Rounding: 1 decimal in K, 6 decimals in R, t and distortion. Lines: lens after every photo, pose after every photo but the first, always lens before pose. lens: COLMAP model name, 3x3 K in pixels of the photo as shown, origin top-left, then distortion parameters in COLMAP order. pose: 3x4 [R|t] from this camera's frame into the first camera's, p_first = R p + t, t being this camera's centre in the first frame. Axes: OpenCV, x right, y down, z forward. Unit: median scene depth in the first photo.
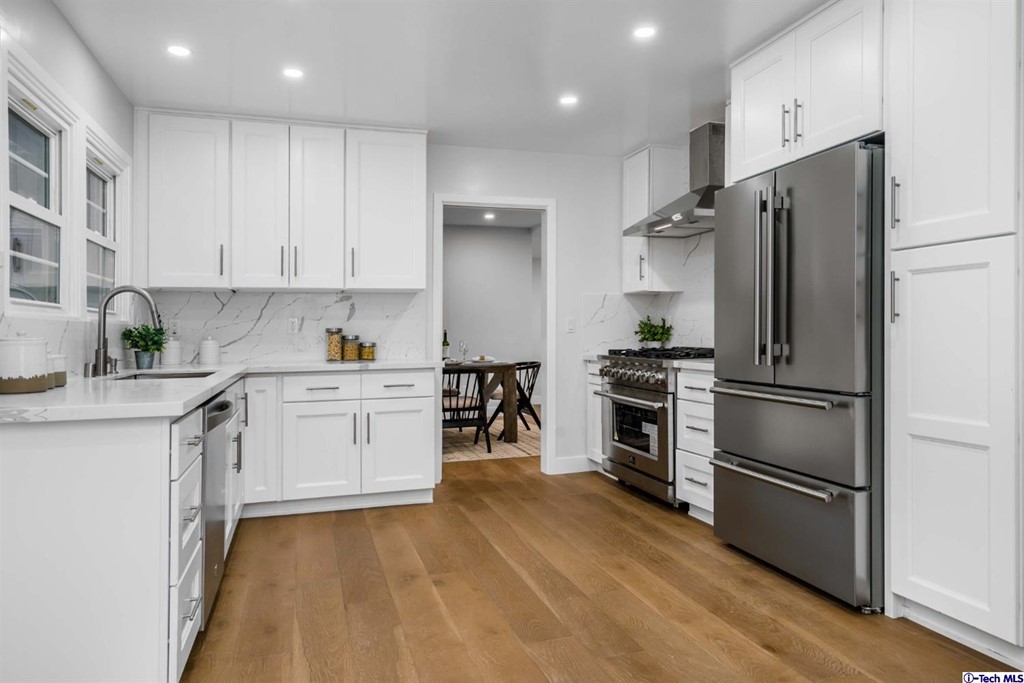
lens RADIAL K [[664.0, 0, 510.8], [0, 664.0, 335.2], [0, 0, 1]] dist [0.002036, 0.000671]
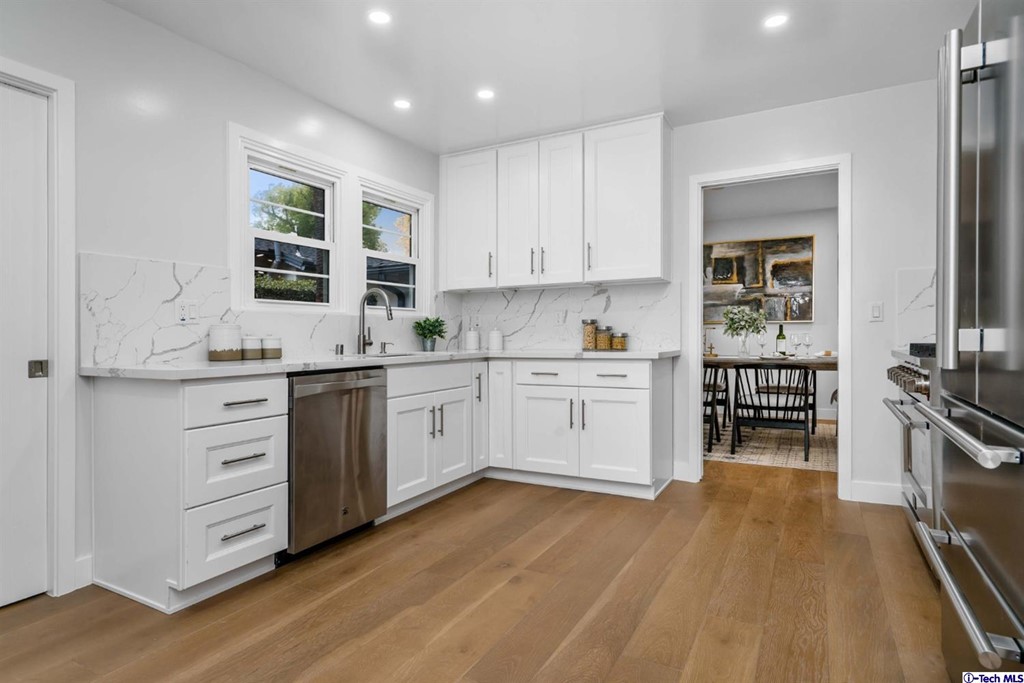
lens RADIAL K [[558.5, 0, 507.7], [0, 558.5, 332.7], [0, 0, 1]] dist [0.003921, 0.002415]
pose [[0.696310, 0.000370, -0.717741, 0.342266], [0.000230, 1.000000, 0.000739, 0.011666], [0.717741, -0.000679, 0.696310, 0.318518]]
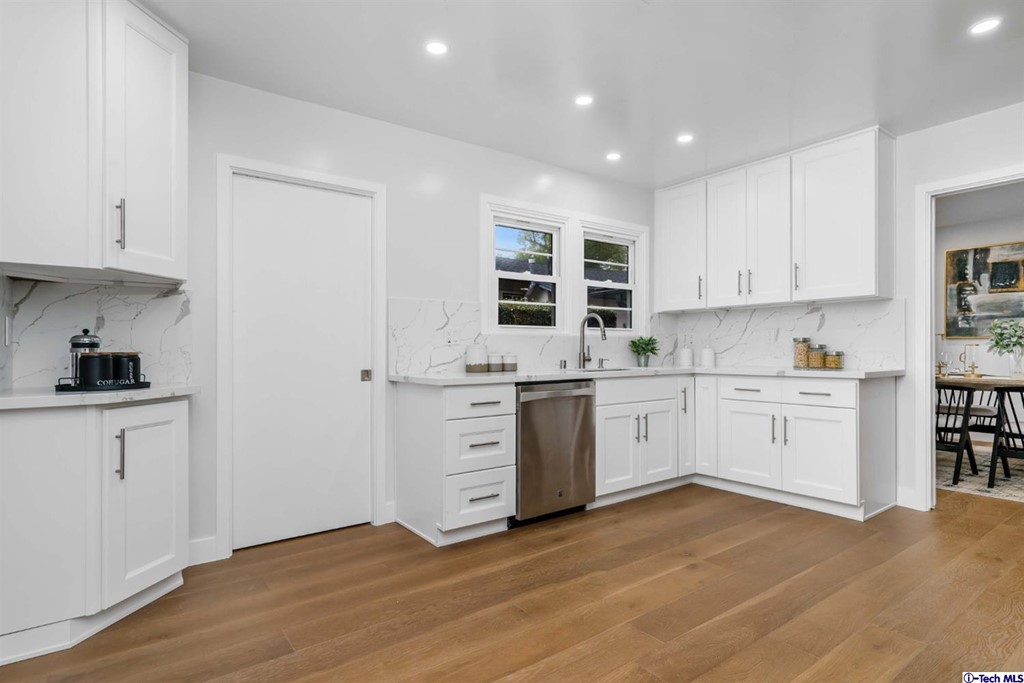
lens RADIAL K [[541.3, 0, 528.5], [0, 541.3, 344.0], [0, 0, 1]] dist [0.002236, 0.000961]
pose [[0.349947, -0.001845, -0.936768, 0.478715], [0.000191, 0.999998, -0.001898, 0.001309], [0.936769, 0.000485, 0.349947, 0.314660]]
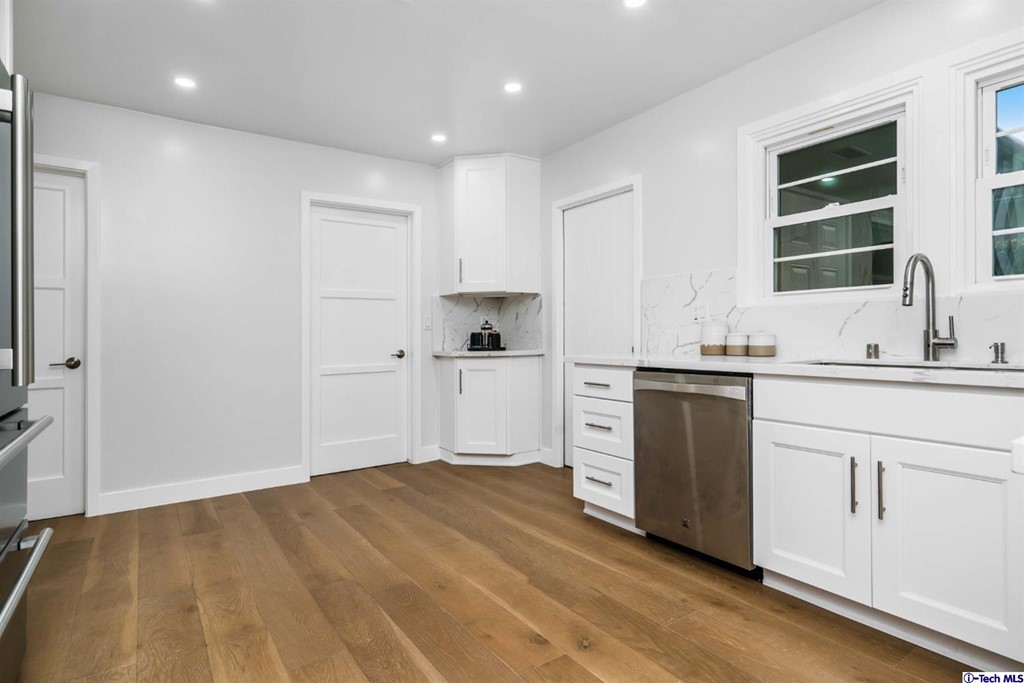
lens RADIAL K [[538.7, 0, 510.5], [0, 538.7, 313.4], [0, 0, 1]] dist [0.000048, 0.000283]
pose [[-0.954258, 0.014008, -0.298654, 0.079873], [0.024382, 0.999221, -0.031036, 0.005899], [0.297987, -0.036898, -0.953857, 1.190861]]
